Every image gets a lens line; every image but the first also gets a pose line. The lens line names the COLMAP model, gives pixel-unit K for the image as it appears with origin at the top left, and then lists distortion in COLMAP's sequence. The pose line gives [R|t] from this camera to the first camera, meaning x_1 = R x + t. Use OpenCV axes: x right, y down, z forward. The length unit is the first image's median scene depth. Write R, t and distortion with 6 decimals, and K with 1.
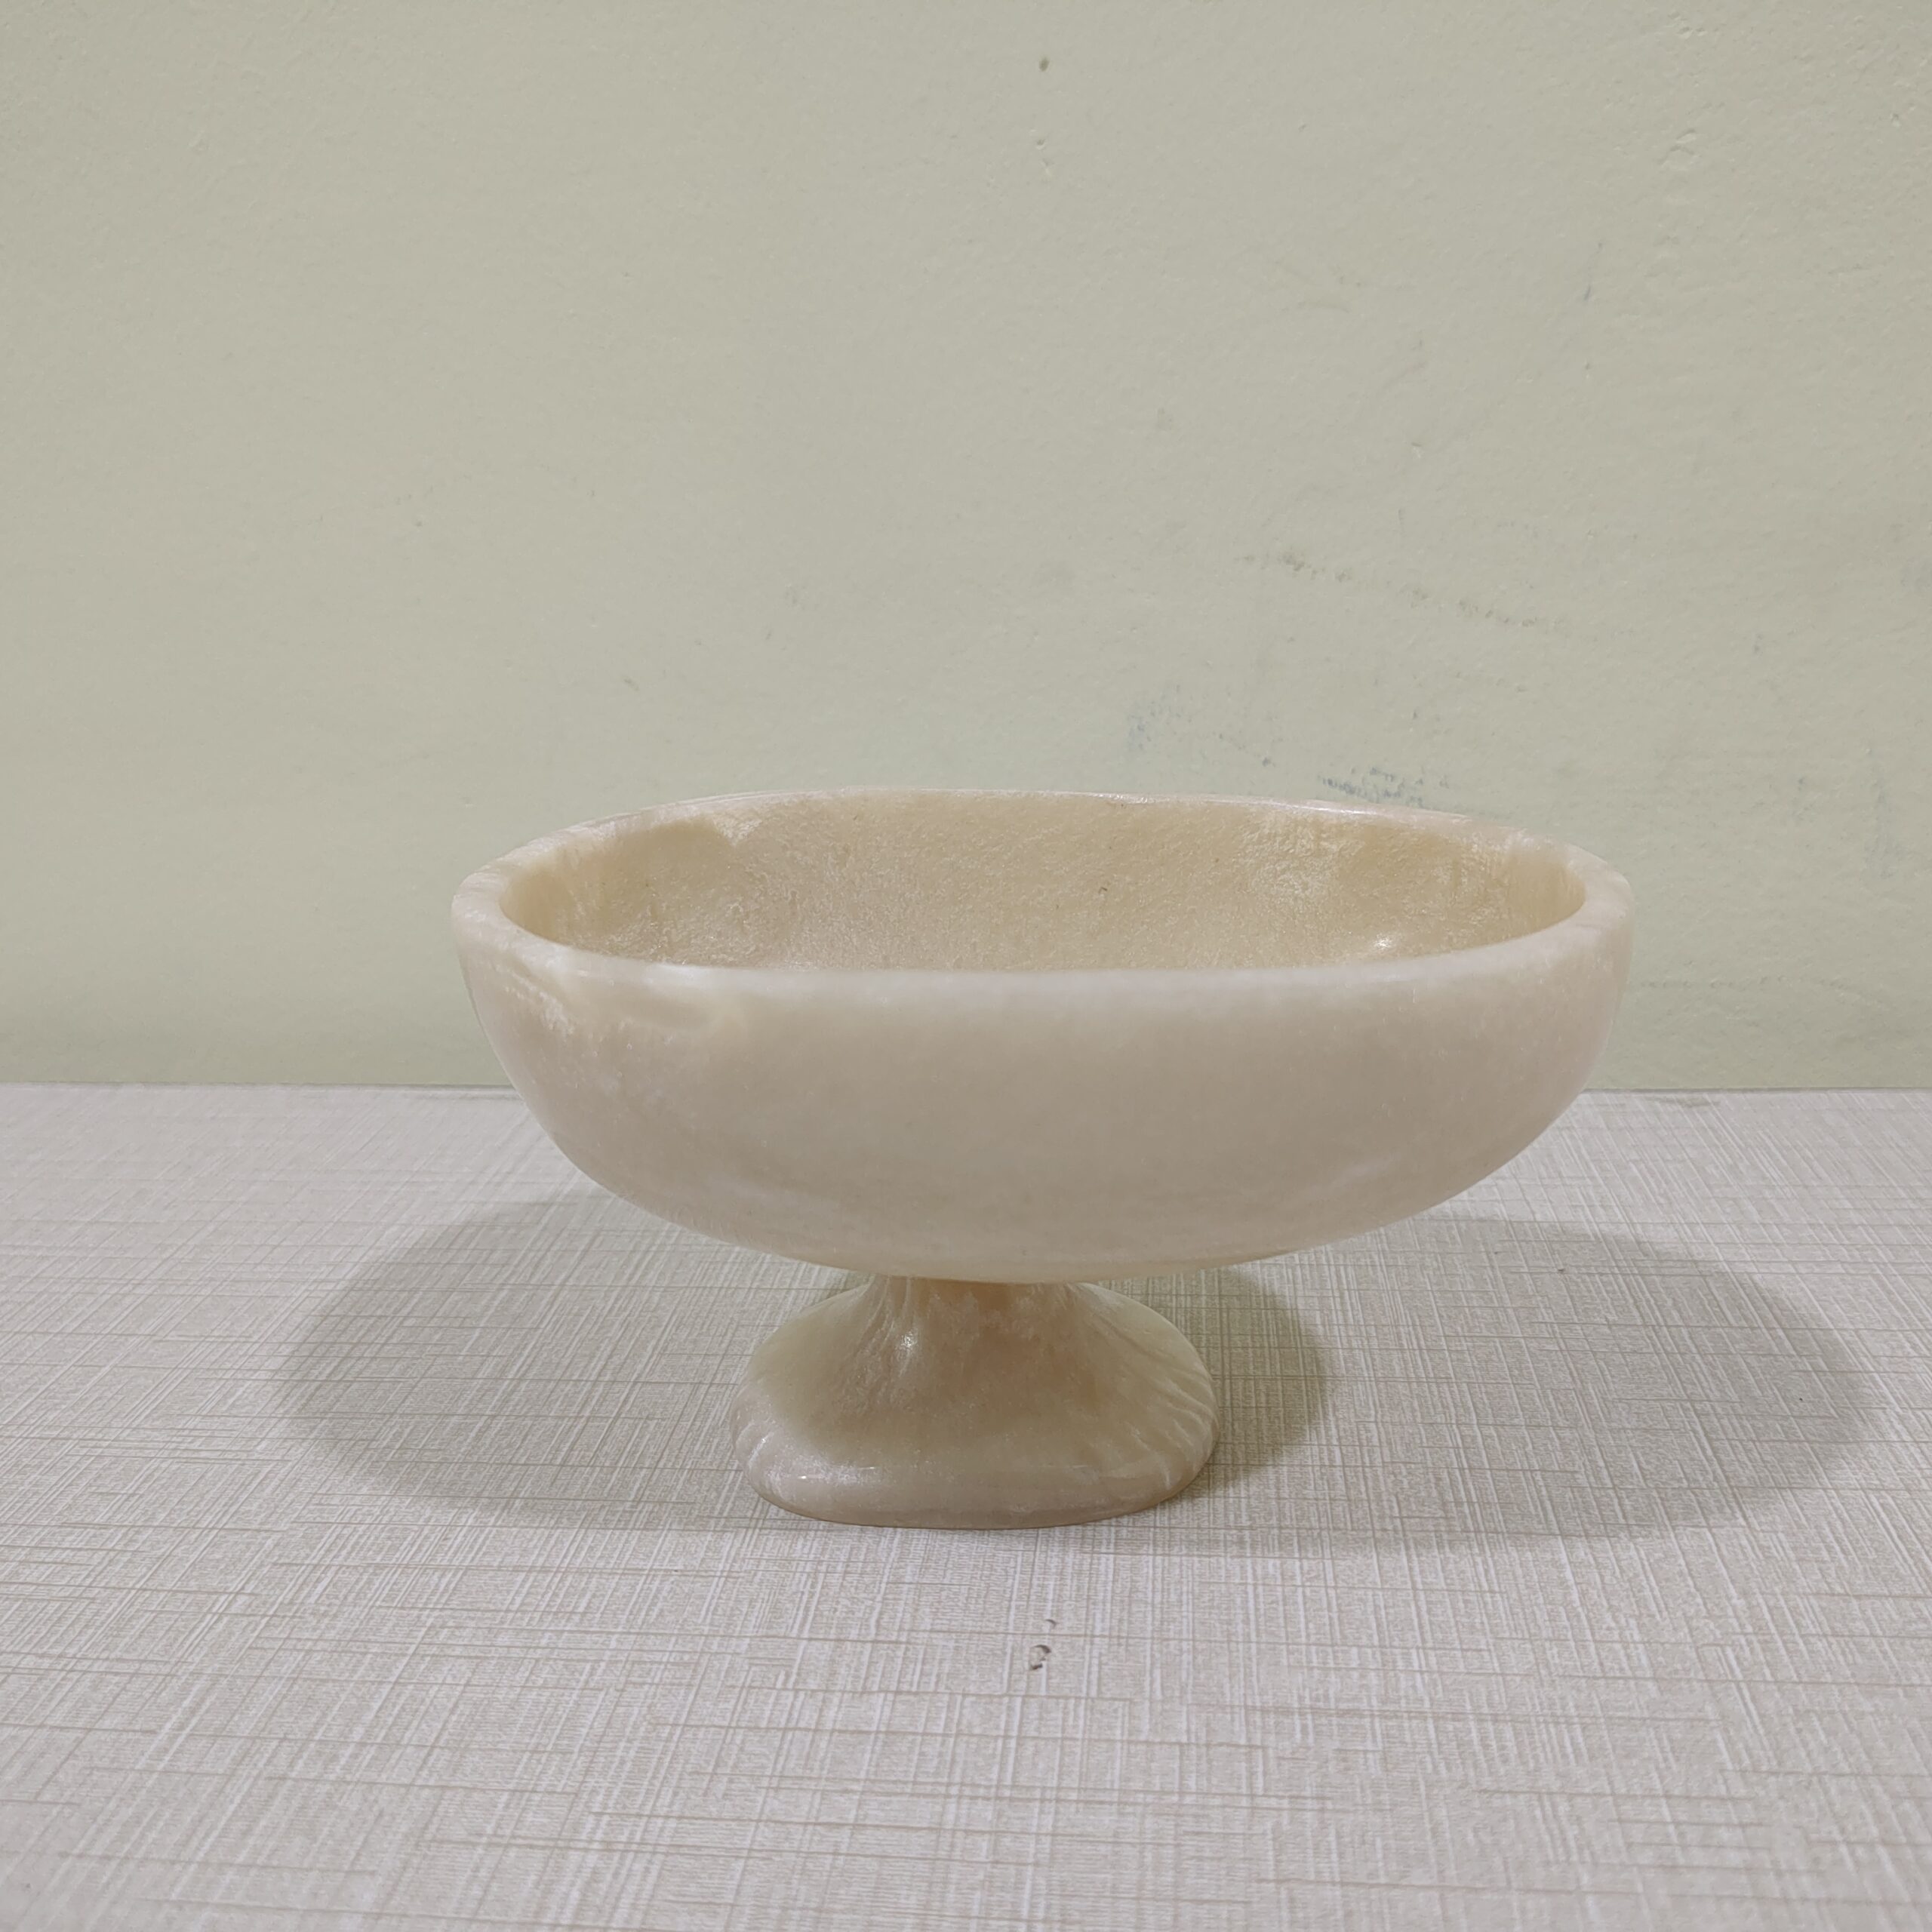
lens RADIAL K [[1822.9, 0, 969.5], [0, 1822.9, 948.6], [0, 0, 1]] dist [-0.042421, 0.000000]
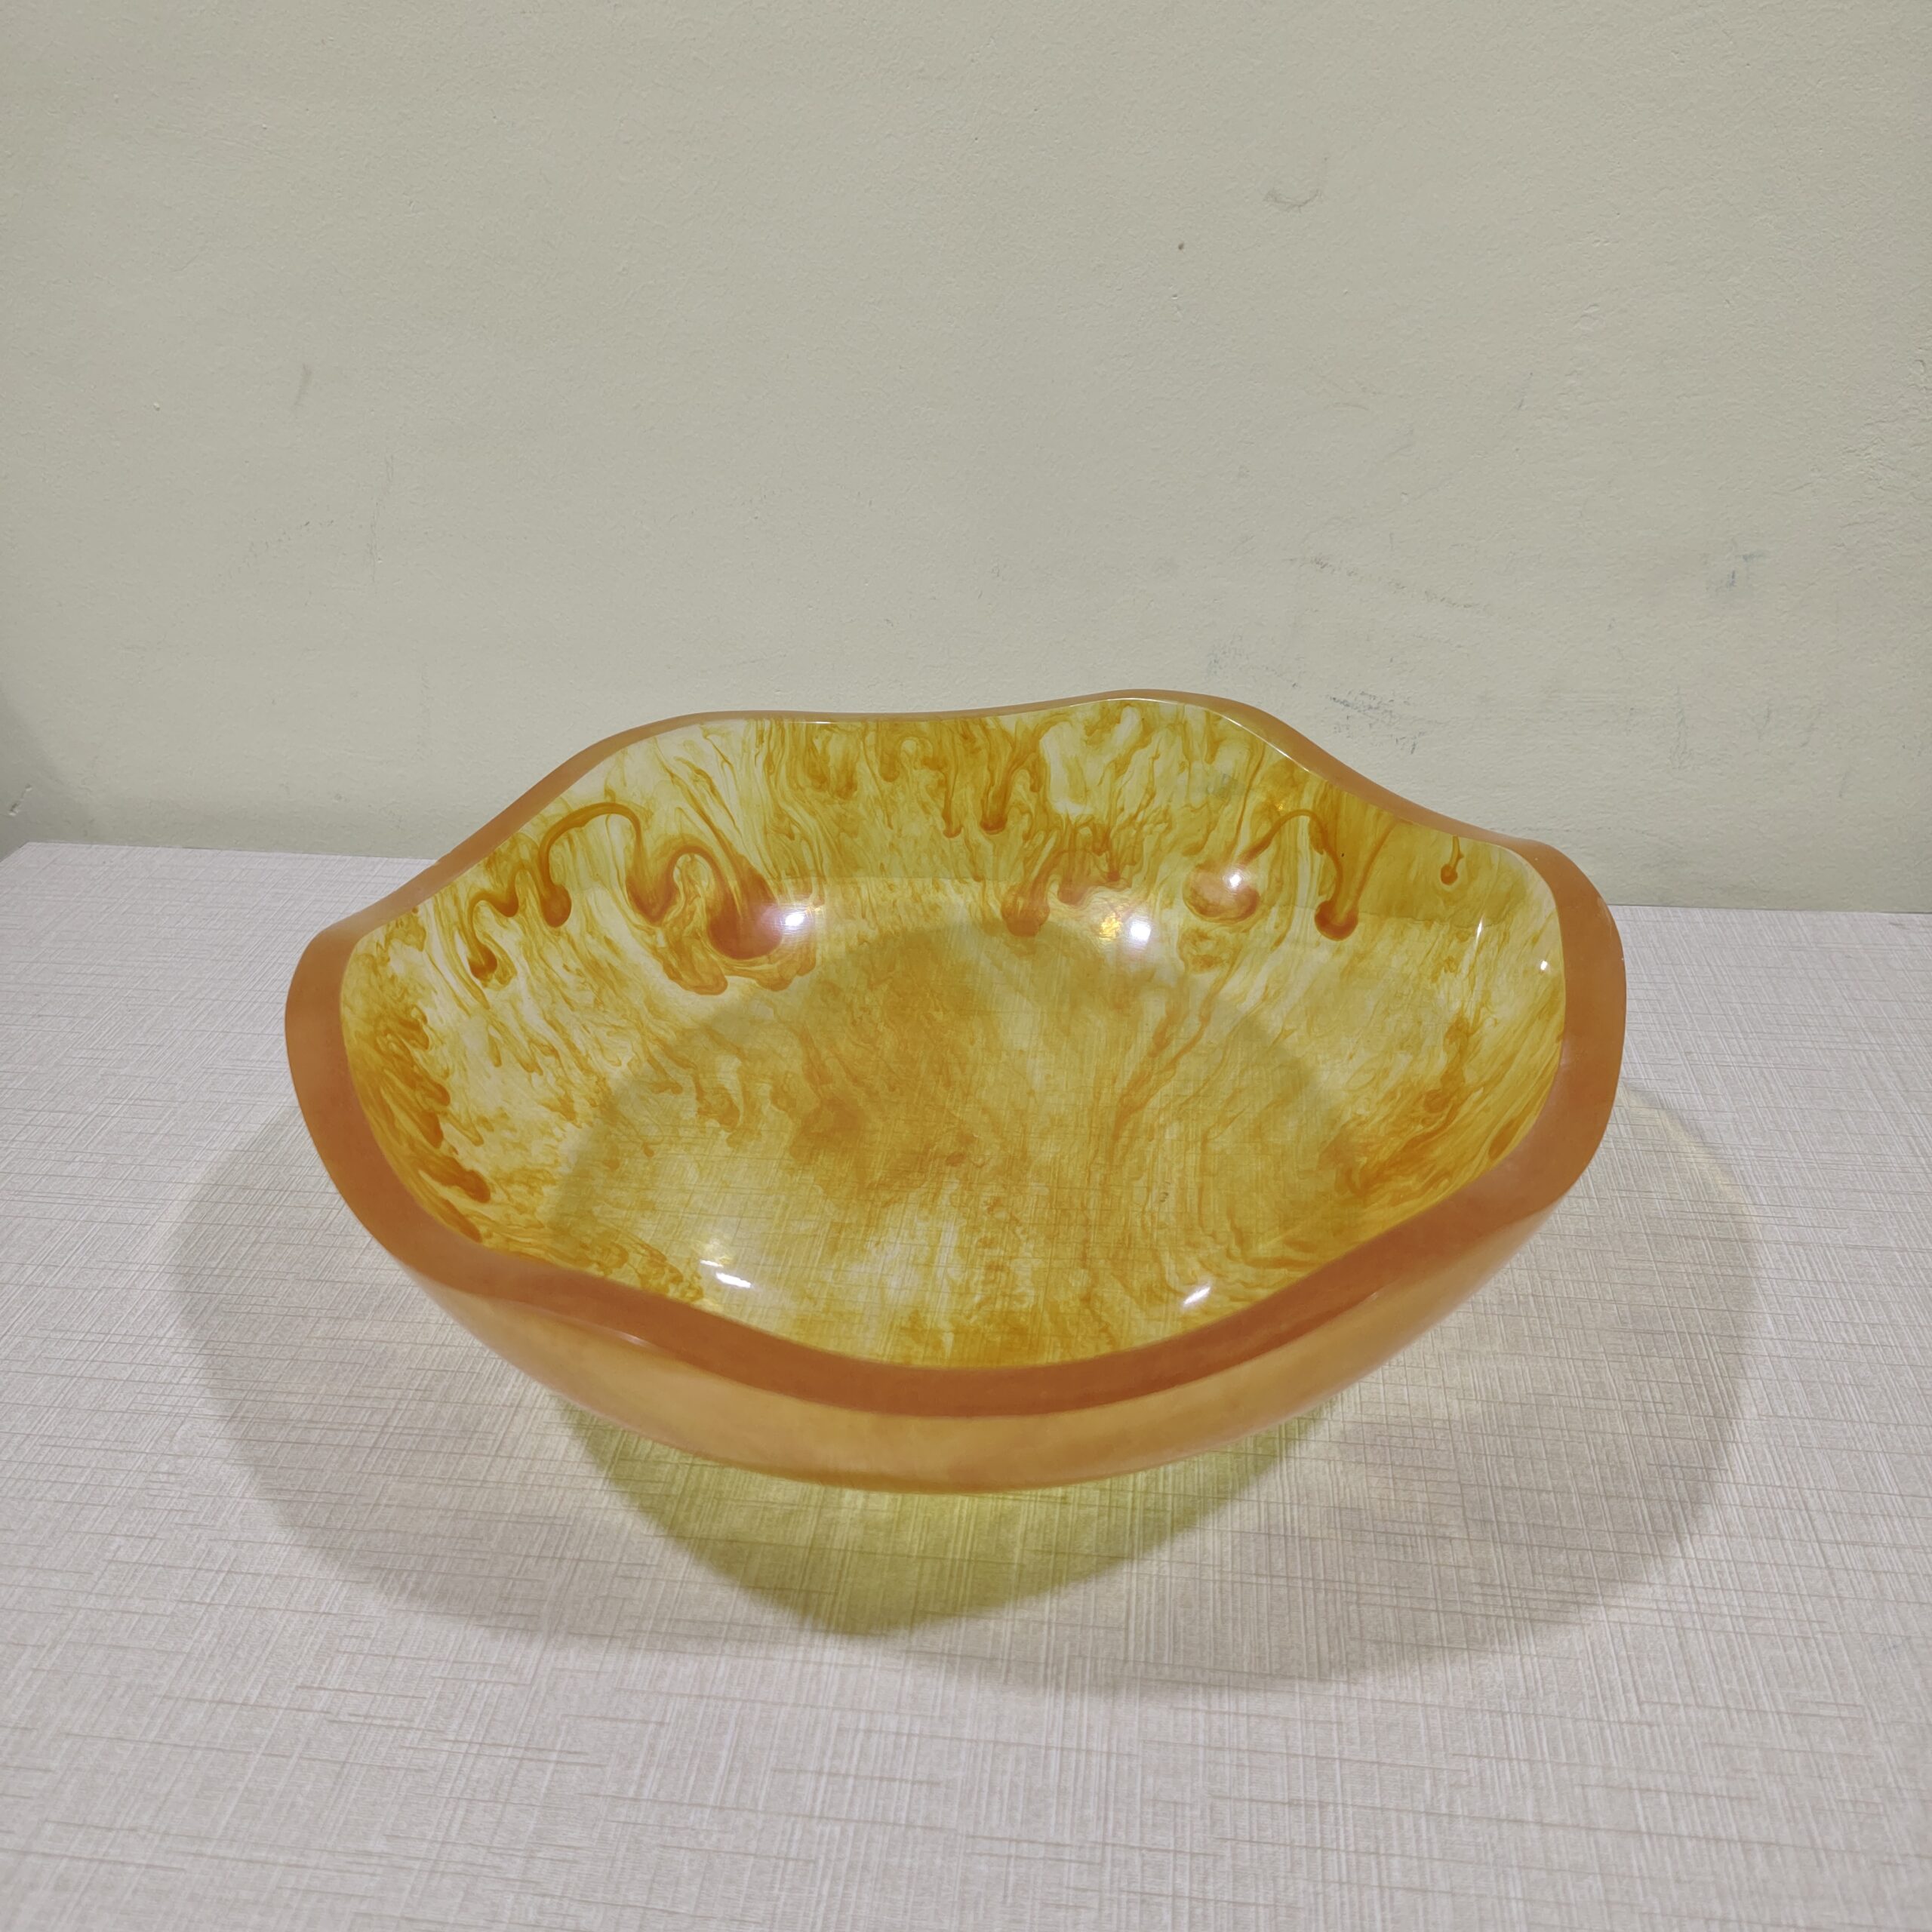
lens RADIAL K [[1822.9, 0, 931.4], [0, 1822.9, 977.4], [0, 0, 1]] dist [-0.042421, 0.000000]
pose [[0.999632, 0.024454, -0.011763, -0.195258], [-0.021125, 0.973360, 0.228306, -0.323109], [0.017033, -0.227973, 0.973518, -0.922152]]
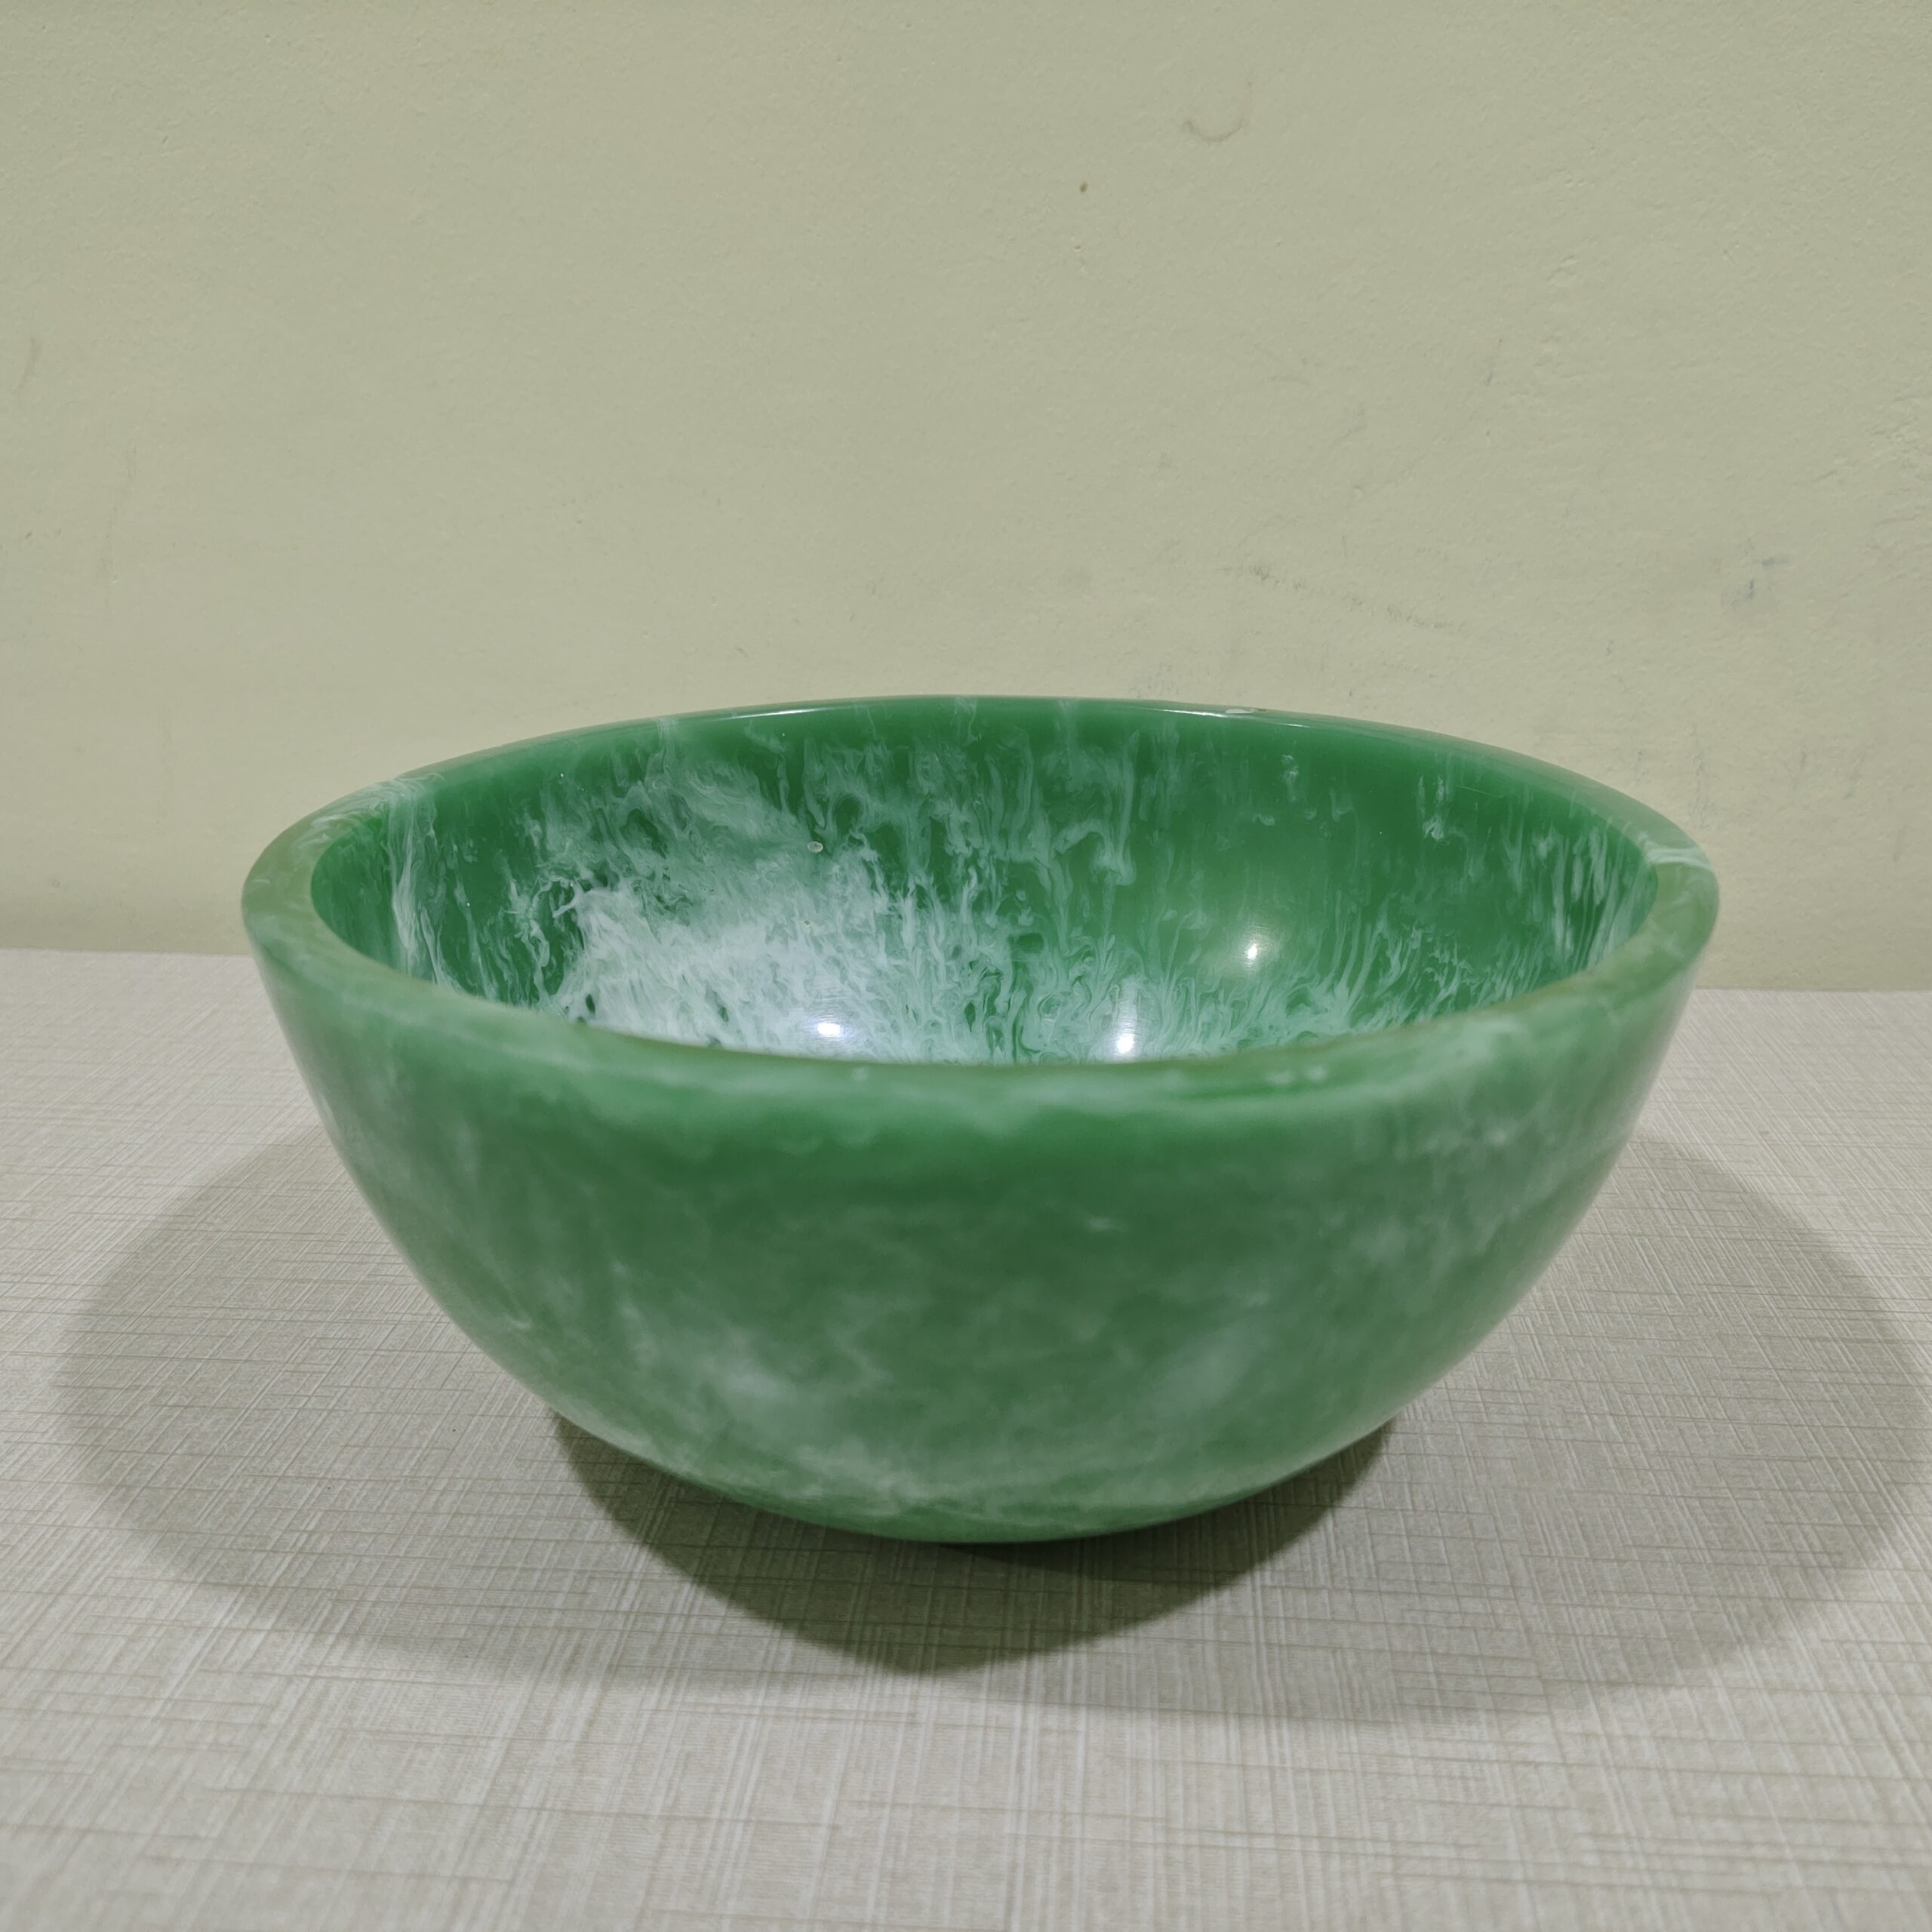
lens RADIAL K [[1822.9, 0, 986.4], [0, 1822.9, 950.5], [0, 0, 1]] dist [-0.042421, 0.000000]
pose [[0.998917, 0.022071, 0.040962, -0.097519], [-0.023429, 0.999182, 0.032974, 0.027523], [-0.040201, -0.033898, 0.998616, -0.448093]]
